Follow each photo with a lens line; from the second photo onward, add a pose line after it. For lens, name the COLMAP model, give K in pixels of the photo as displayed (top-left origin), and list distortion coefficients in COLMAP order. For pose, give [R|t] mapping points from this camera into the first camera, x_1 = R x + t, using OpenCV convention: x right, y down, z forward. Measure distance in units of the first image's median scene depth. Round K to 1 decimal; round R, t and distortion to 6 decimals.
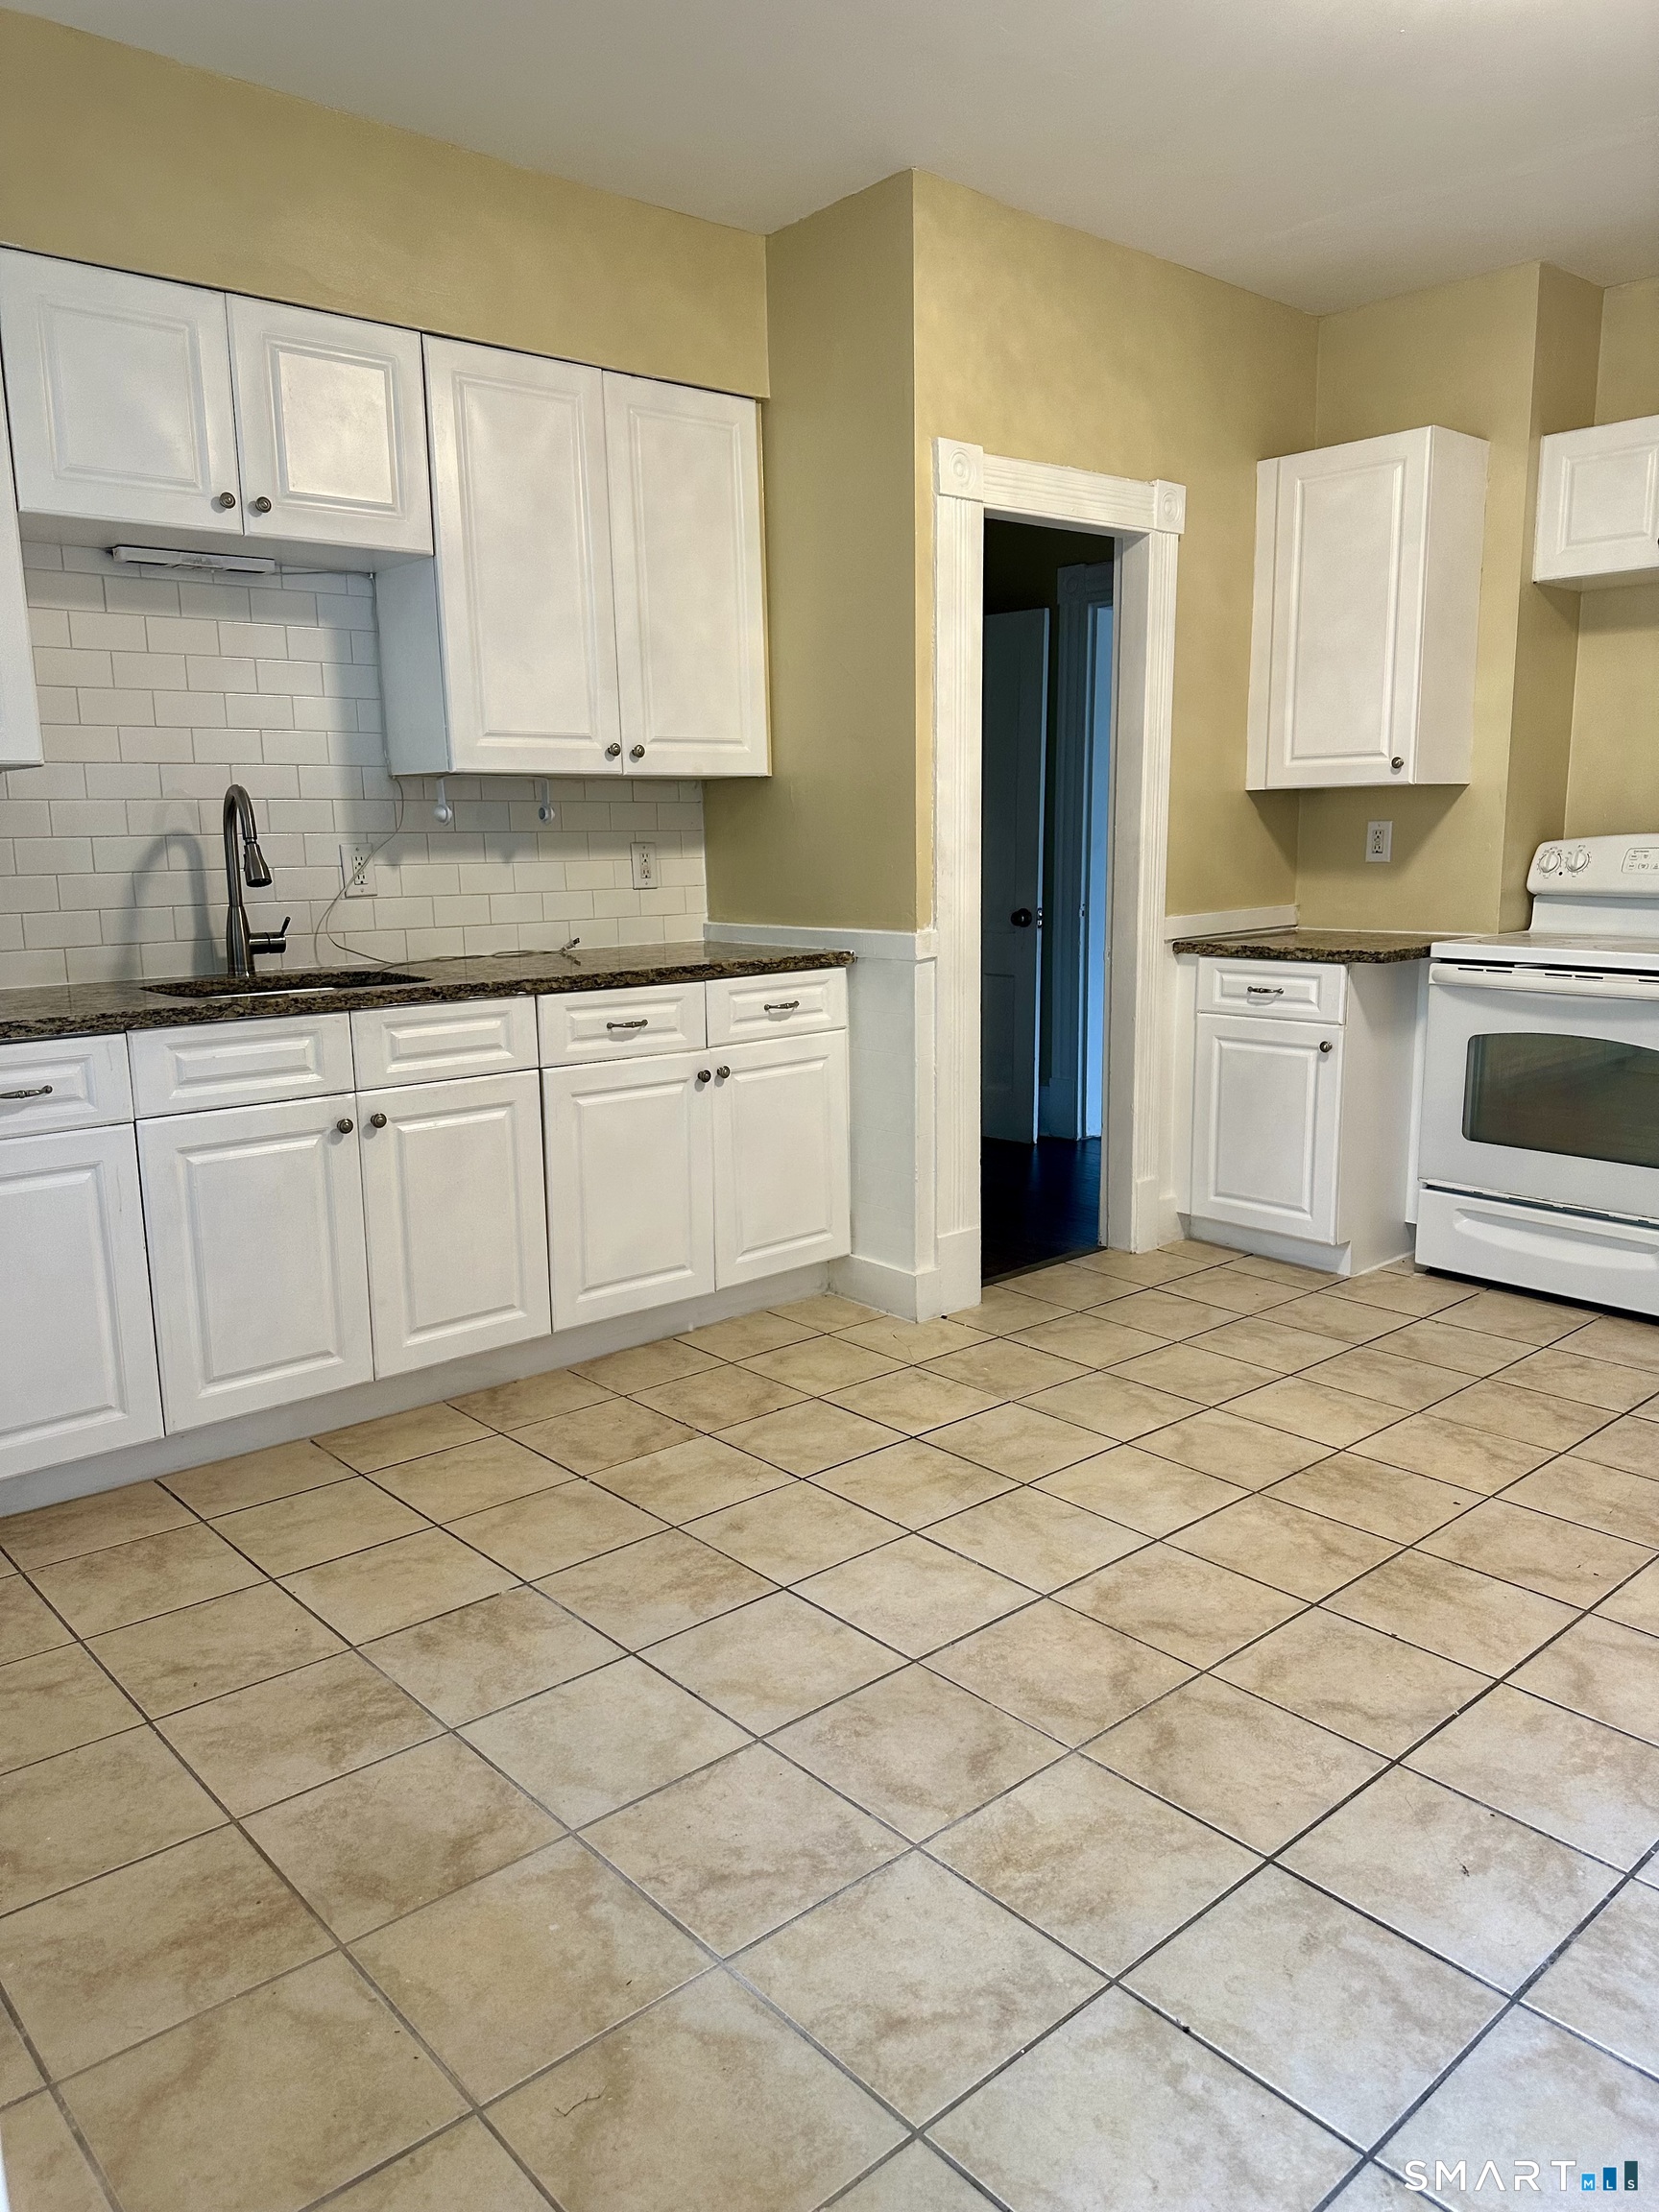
lens RADIAL K [[1471.3, 0, 829.5], [0, 1471.3, 1106.0], [0, 0, 1]] dist [0.003415, -0.076645]
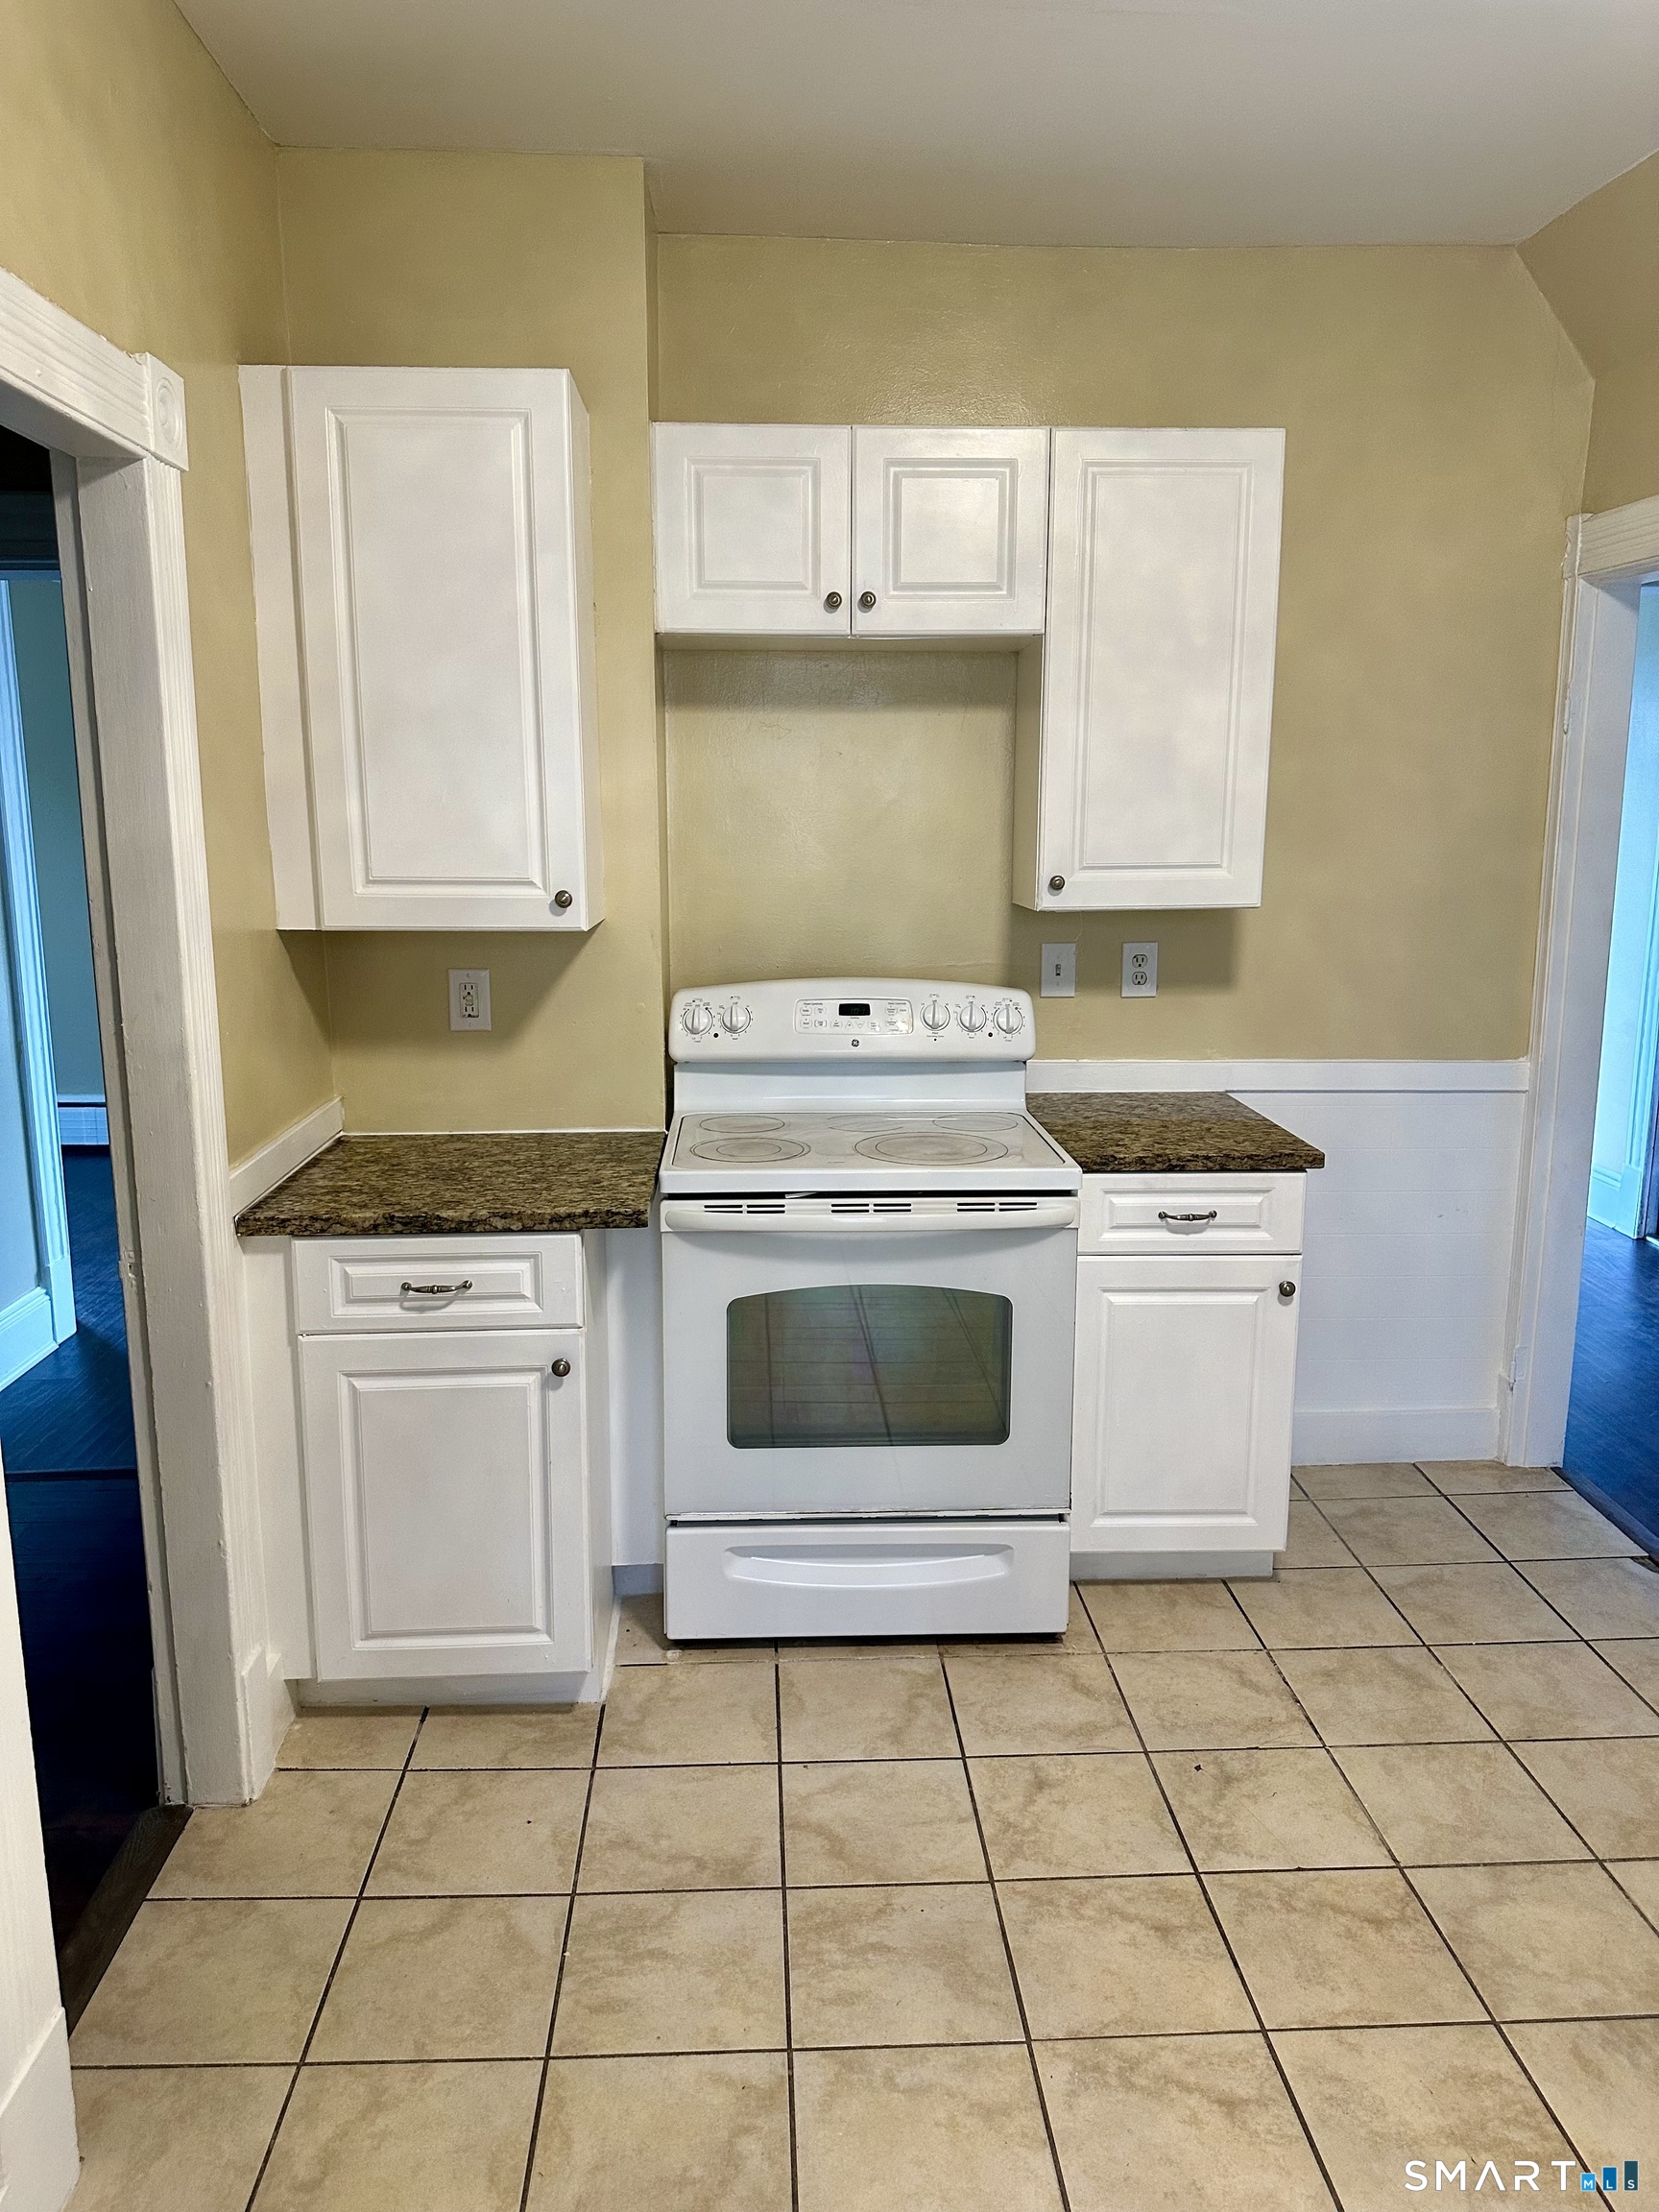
lens RADIAL K [[1554.3, 0, 829.5], [0, 1554.3, 1106.0], [0, 0, 1]] dist [0.085078, -0.102592]
pose [[0.637592, -0.114527, 0.761814, -0.071825], [0.134376, 0.990261, 0.036406, -0.153862], [-0.758564, 0.079157, 0.646772, 0.479579]]
